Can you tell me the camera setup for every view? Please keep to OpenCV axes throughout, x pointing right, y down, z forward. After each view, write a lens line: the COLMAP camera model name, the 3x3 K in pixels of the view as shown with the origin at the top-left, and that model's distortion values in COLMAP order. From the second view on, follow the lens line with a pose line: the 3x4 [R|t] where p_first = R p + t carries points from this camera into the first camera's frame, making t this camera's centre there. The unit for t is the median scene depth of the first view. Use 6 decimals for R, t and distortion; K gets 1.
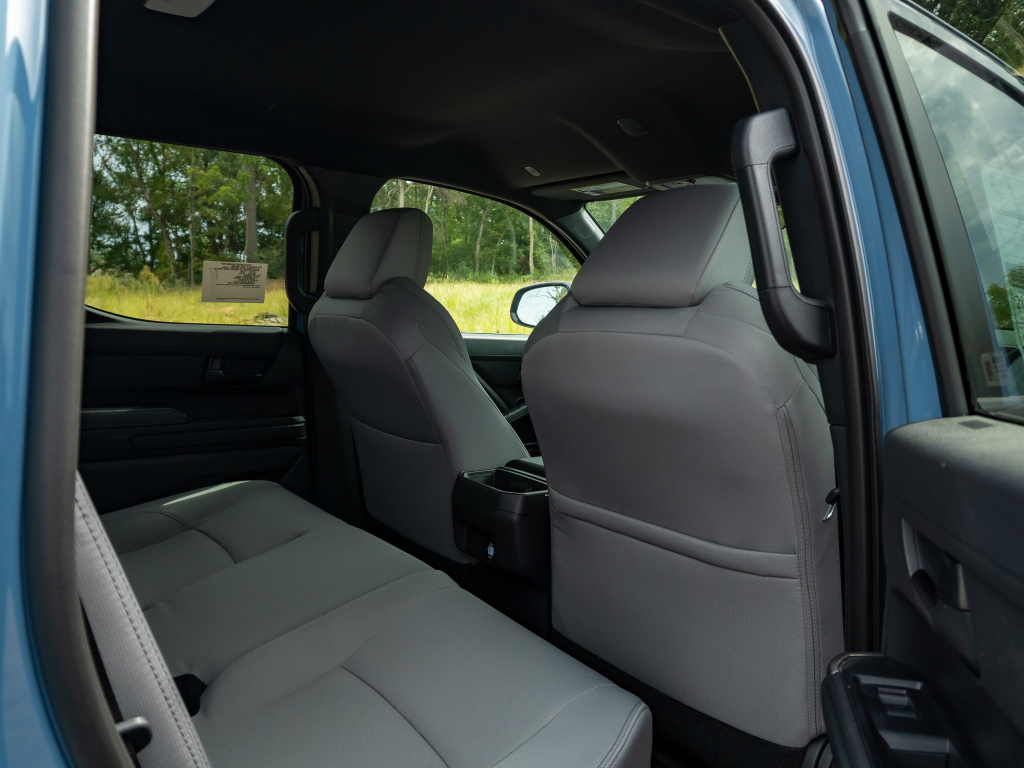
lens RADIAL K [[773.4, 0, 512.0], [0, 773.4, 384.0], [0, 0, 1]] dist [-0.020506, 0.001652]
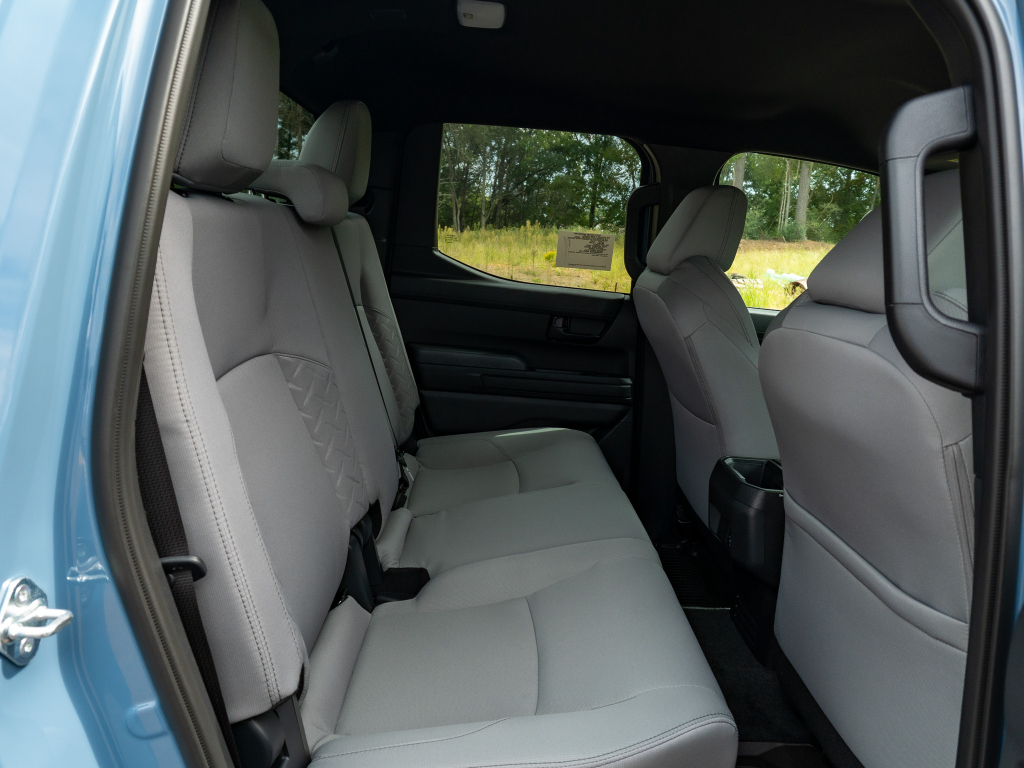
lens RADIAL K [[773.4, 0, 512.0], [0, 773.4, 384.0], [0, 0, 1]] dist [-0.020506, 0.001652]
pose [[0.821487, 0.143741, -0.551813, 0.189387], [-0.115843, 0.989596, 0.085323, -0.024207], [0.558336, -0.006168, 0.829592, 0.019369]]
